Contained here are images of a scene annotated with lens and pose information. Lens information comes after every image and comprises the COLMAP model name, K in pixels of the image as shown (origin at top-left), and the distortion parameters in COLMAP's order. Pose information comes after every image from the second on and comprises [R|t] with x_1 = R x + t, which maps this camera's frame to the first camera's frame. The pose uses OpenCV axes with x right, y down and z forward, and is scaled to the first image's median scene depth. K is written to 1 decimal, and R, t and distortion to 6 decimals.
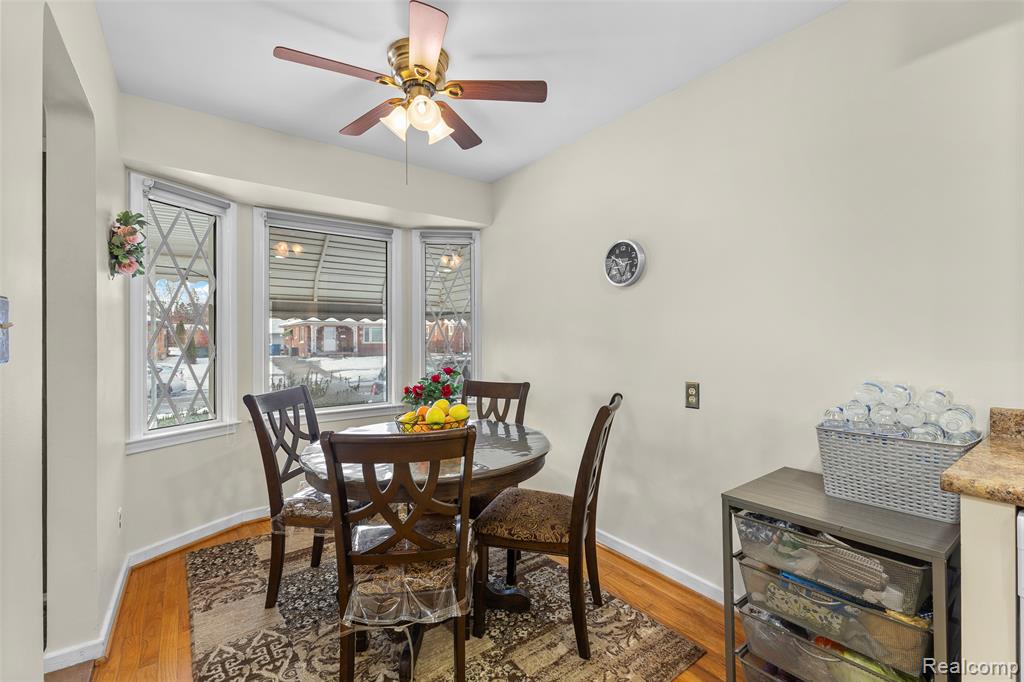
lens RADIAL K [[447.7, 0, 512.4], [0, 447.7, 339.9], [0, 0, 1]] dist [0.005164, 0.000170]
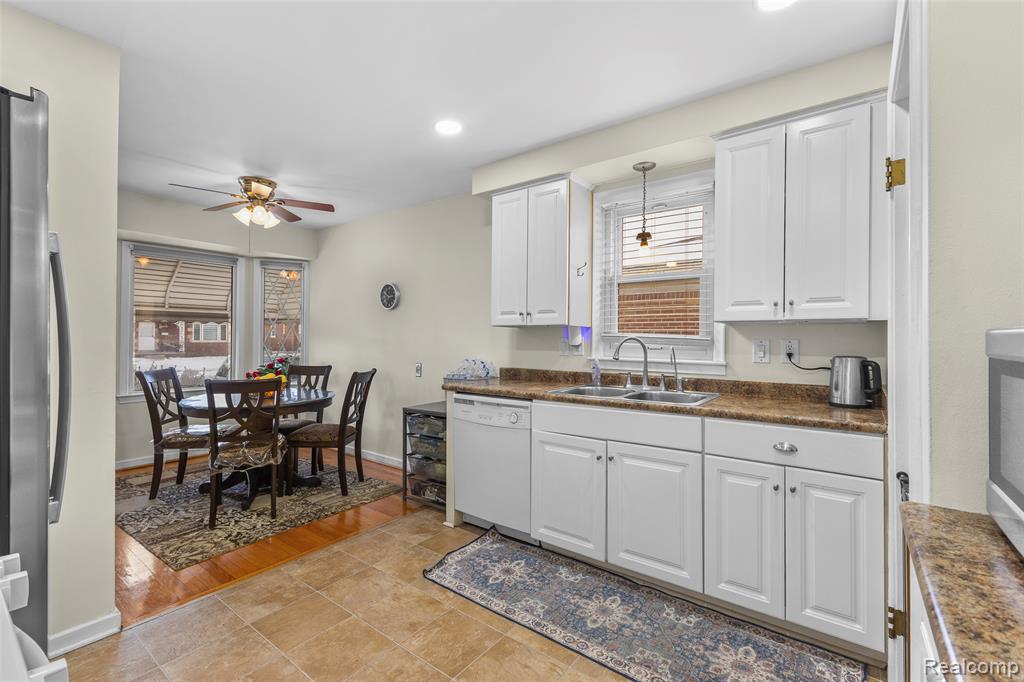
lens RADIAL K [[447.7, 0, 512.1], [0, 447.7, 336.8], [0, 0, 1]] dist [0.005164, 0.000170]
pose [[0.954987, 0.012102, 0.296401, 0.185880], [-0.009666, 0.999906, -0.009684, -0.000803], [-0.296490, 0.006383, 0.955015, -0.793907]]
